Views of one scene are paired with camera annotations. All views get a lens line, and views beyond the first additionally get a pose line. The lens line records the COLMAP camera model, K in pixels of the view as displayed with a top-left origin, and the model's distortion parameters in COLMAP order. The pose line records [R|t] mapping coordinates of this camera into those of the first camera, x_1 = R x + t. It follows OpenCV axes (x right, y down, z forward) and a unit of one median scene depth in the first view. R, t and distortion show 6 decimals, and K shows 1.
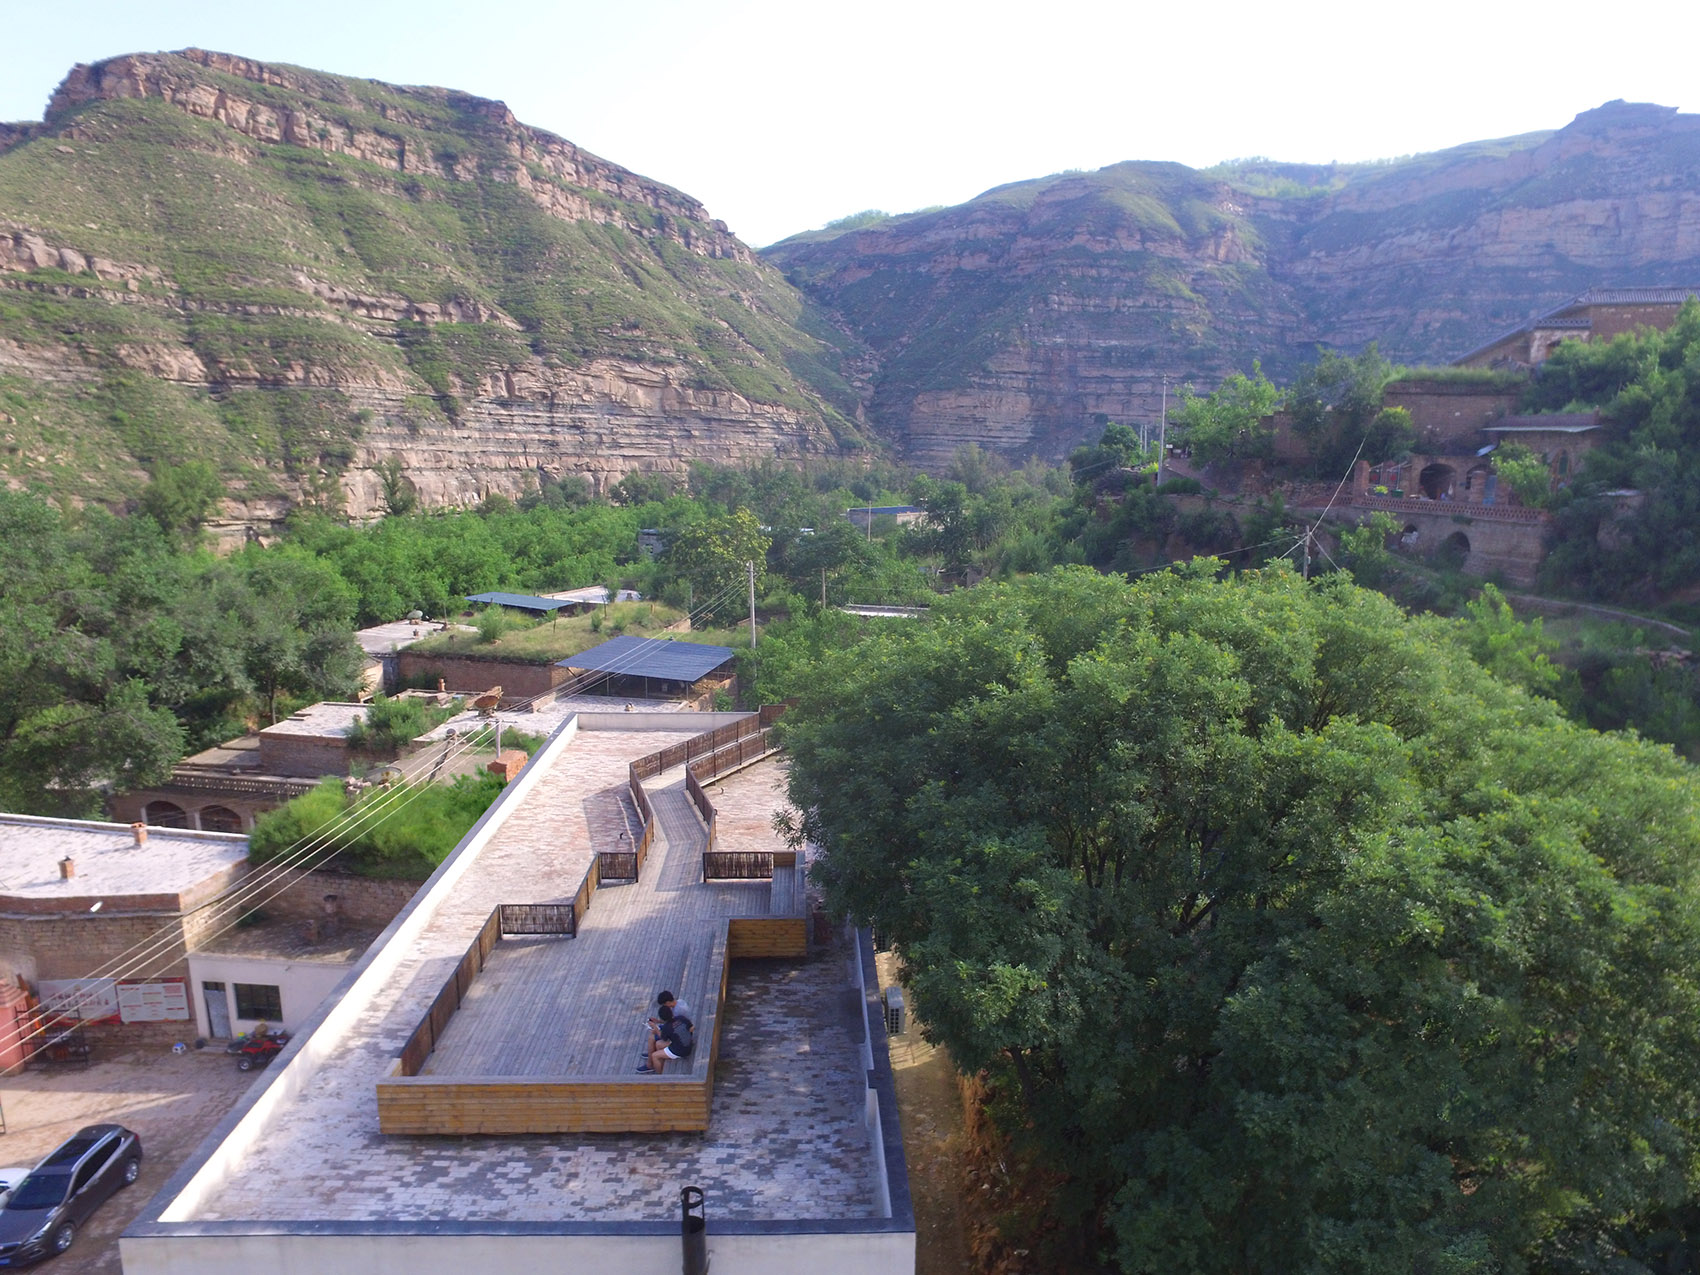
lens RADIAL K [[1162.8, 0, 850.0], [0, 1162.8, 637.5], [0, 0, 1]] dist [-0.135444, 0.096033]
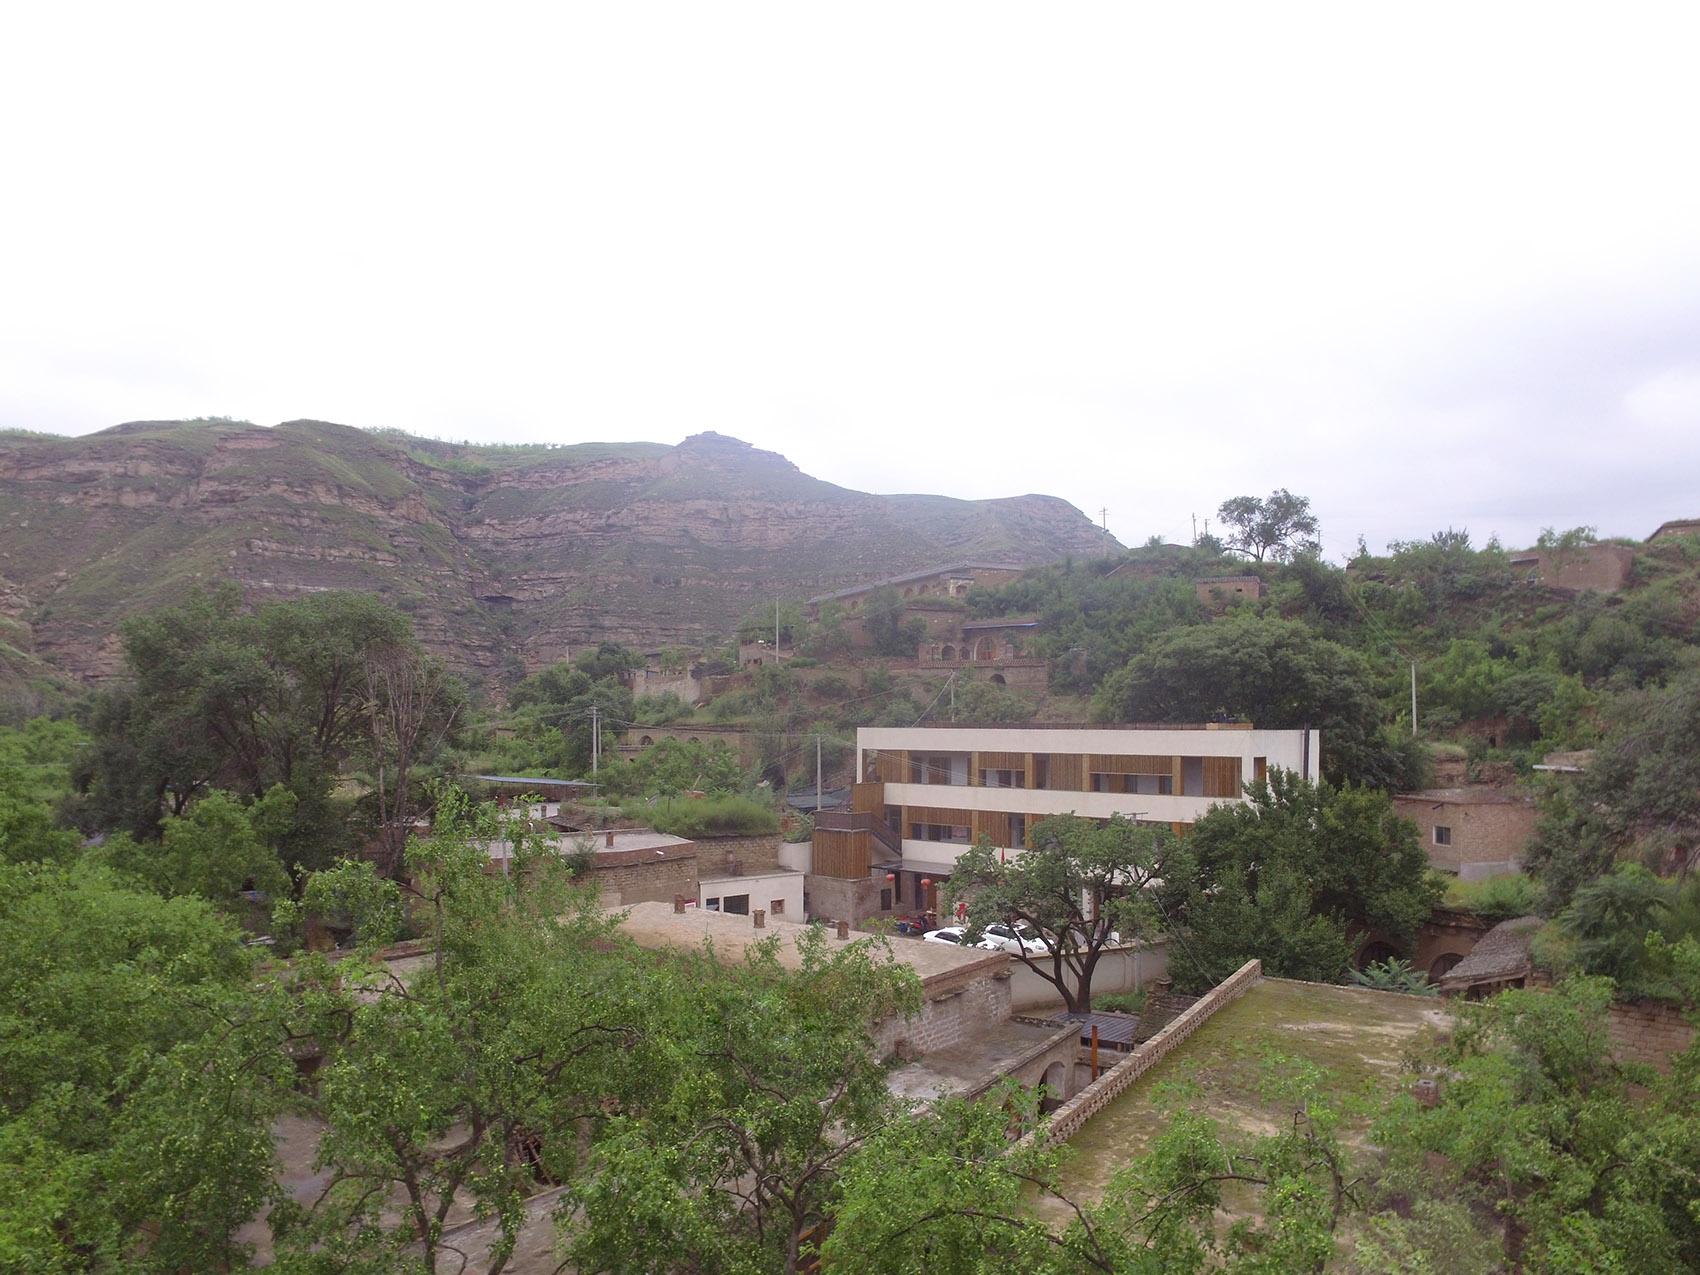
lens RADIAL K [[1162.8, 0, 850.0], [0, 1162.8, 637.5], [0, 0, 1]] dist [-0.135444, 0.096033]
pose [[0.714699, 0.034998, 0.698556, -0.144761], [0.120803, 0.977561, -0.172571, 0.021629], [-0.688921, 0.207724, 0.694434, -0.038366]]
